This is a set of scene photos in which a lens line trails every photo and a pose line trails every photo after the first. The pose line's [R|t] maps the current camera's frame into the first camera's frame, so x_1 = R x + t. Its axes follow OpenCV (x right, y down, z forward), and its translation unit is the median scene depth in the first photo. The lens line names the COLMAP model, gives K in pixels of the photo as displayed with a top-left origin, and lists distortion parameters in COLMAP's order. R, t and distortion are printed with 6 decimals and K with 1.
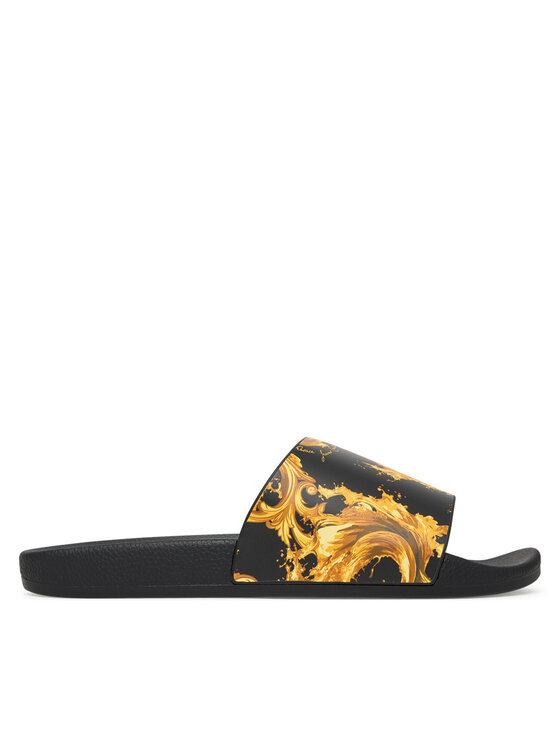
lens RADIAL K [[1394.6, 0, 279.6], [0, 1394.6, 373.1], [0, 0, 1]] dist [0.009678, 0.000000]
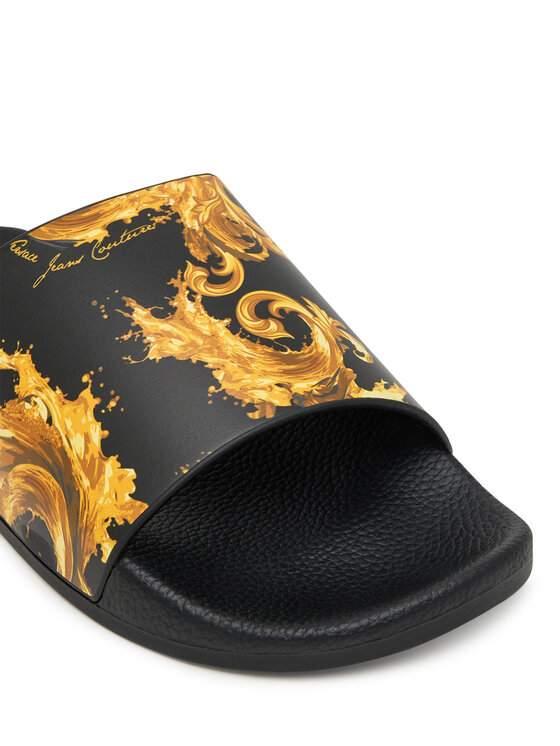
lens RADIAL K [[1543.1, 0, 281.9], [0, 1543.1, 378.7], [0, 0, 1]] dist [-0.015097, 0.000000]
pose [[0.575328, 0.380604, -0.723974, 0.520752], [0.122201, 0.835205, 0.536190, -0.206283], [0.808743, -0.396956, 0.434006, 0.842572]]
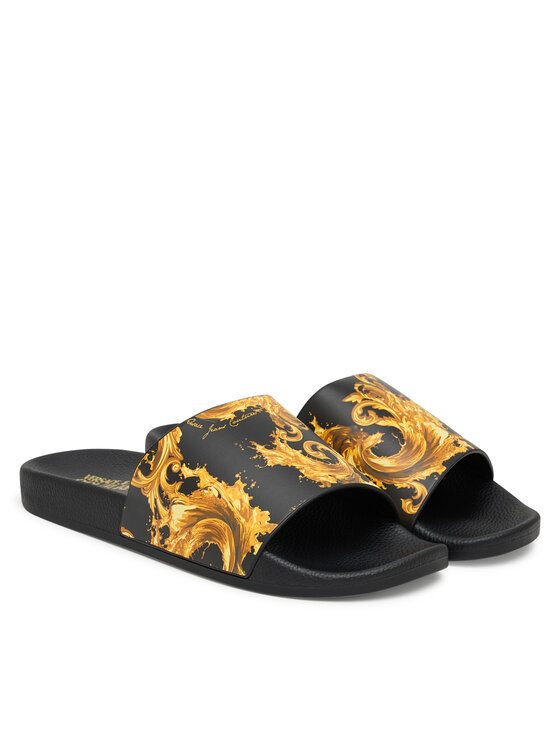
lens RADIAL K [[2220.5, 0, 279.9], [0, 2220.5, 373.5], [0, 0, 1]] dist [0.222104, 0.000000]
pose [[0.720328, 0.174308, -0.671375, 1.231600], [0.045839, 0.953831, 0.296824, -0.495365], [0.692117, -0.244586, 0.679082, -0.091098]]
